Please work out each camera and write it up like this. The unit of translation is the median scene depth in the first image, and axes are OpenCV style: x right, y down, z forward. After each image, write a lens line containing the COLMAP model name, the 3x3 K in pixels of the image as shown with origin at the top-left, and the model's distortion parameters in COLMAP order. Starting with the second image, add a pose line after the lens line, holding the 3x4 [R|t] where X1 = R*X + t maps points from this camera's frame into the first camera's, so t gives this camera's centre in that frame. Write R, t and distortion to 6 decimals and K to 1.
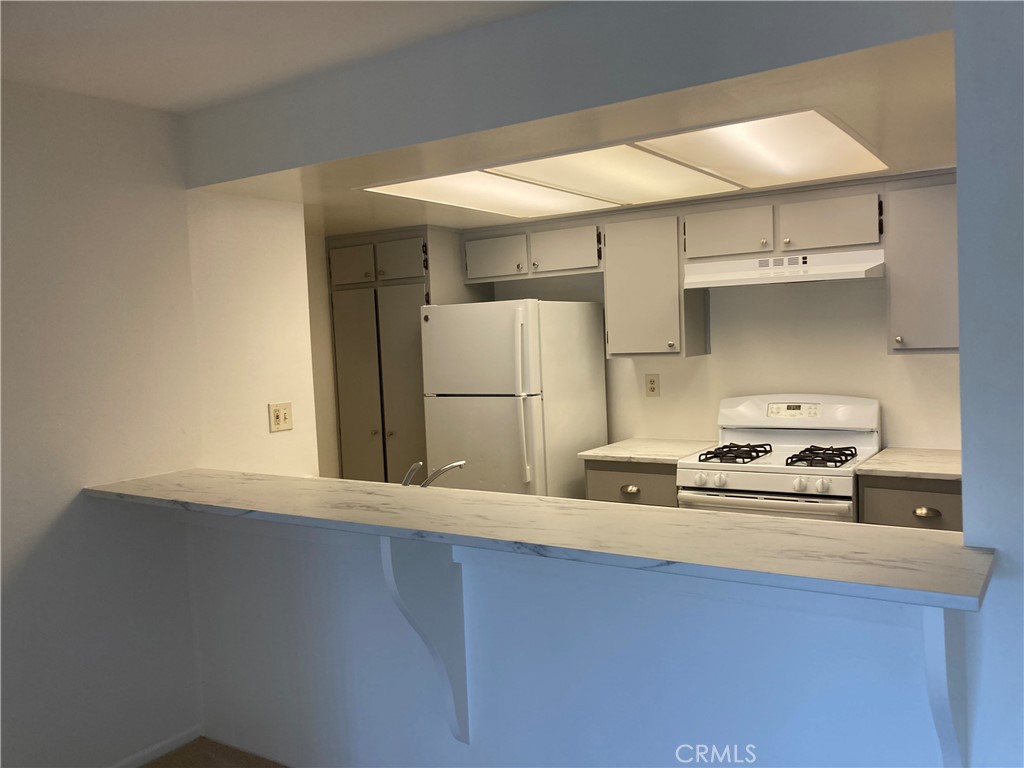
lens RADIAL K [[845.3, 0, 517.6], [0, 845.3, 384.5], [0, 0, 1]] dist [0.066814, -0.063015]
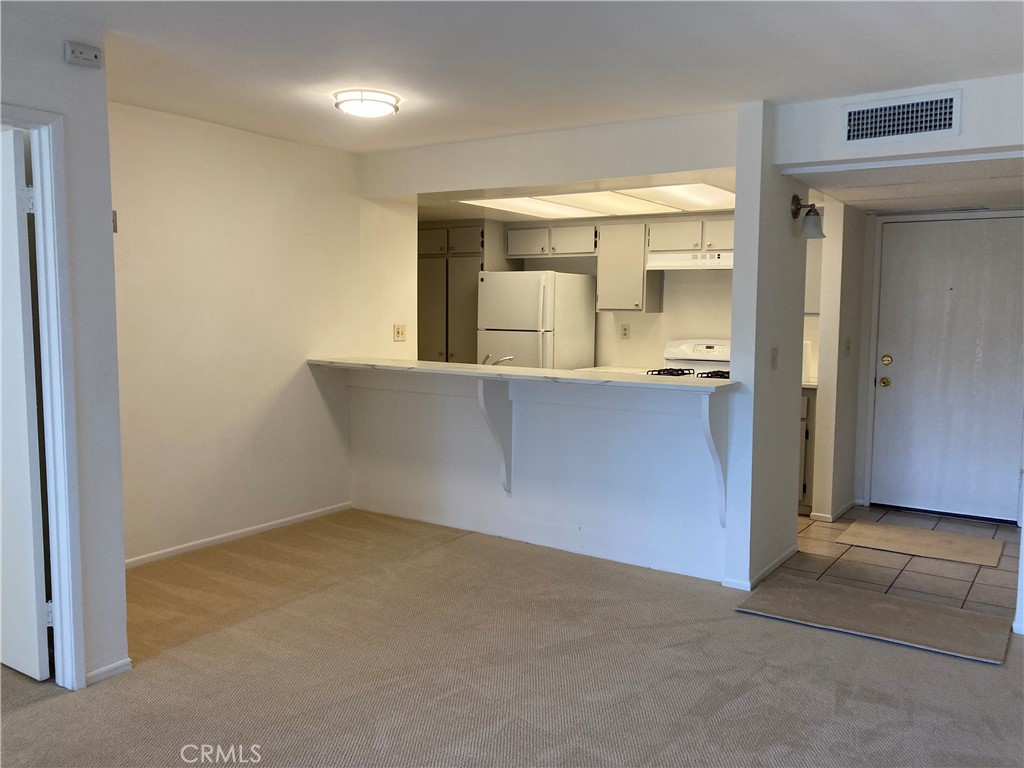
lens RADIAL K [[845.3, 0, 509.3], [0, 845.3, 384.9], [0, 0, 1]] dist [0.066814, -0.063015]
pose [[0.998382, 0.056055, -0.009501, -0.033226], [-0.055710, 0.997890, 0.033335, 0.062078], [0.011350, -0.032752, 0.999399, -0.578713]]
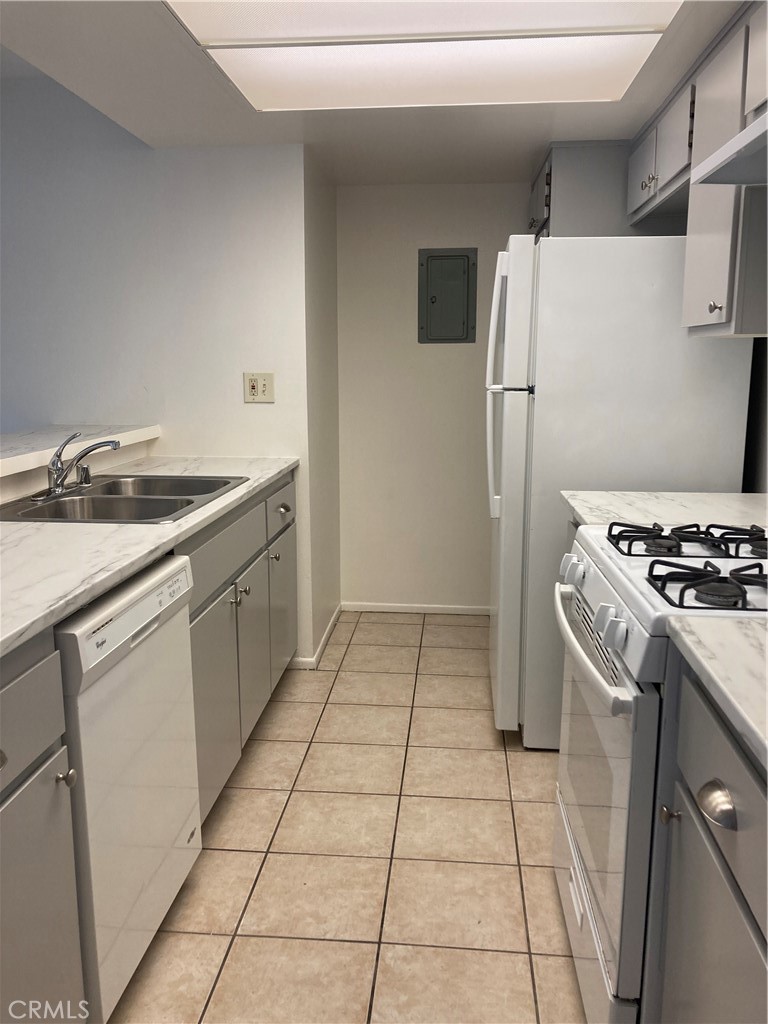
lens RADIAL K [[845.3, 0, 381.3], [0, 845.3, 509.9], [0, 0, 1]] dist [0.066814, -0.063015]
pose [[0.465438, 0.191106, -0.864203, 0.533795], [-0.069156, 0.981278, 0.179750, -0.006578], [0.882375, -0.023897, 0.469940, 0.567183]]
